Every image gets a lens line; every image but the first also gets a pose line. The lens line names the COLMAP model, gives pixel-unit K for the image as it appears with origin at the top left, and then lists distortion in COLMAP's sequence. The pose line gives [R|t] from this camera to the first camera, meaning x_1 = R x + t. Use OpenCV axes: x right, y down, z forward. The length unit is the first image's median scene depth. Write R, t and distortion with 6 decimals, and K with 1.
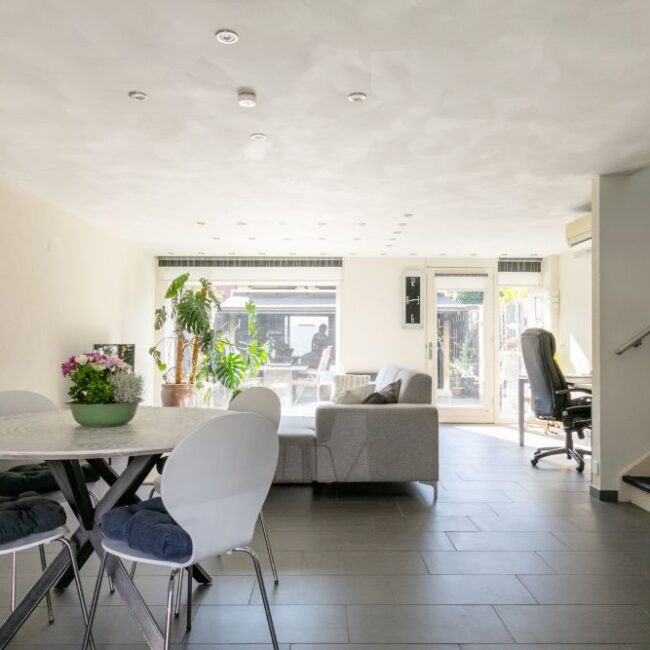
lens RADIAL K [[553.2, 0, 312.3], [0, 553.2, 338.1], [0, 0, 1]] dist [0.008634, -0.002695]
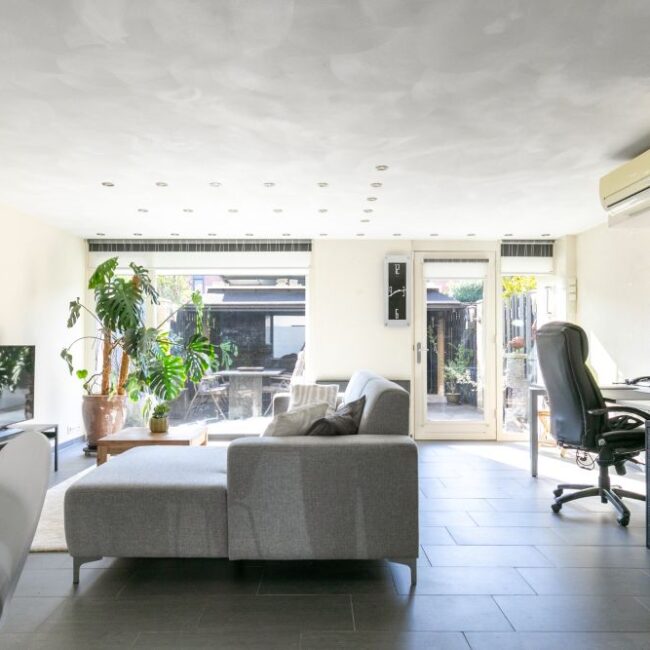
lens RADIAL K [[511.9, 0, 317.3], [0, 511.9, 341.7], [0, 0, 1]] dist [0.002048, -0.000570]
pose [[0.999981, -0.002238, -0.005751, 0.071577], [0.002258, 0.999991, 0.003553, 0.003563], [0.005743, -0.003566, 0.999977, 0.254355]]
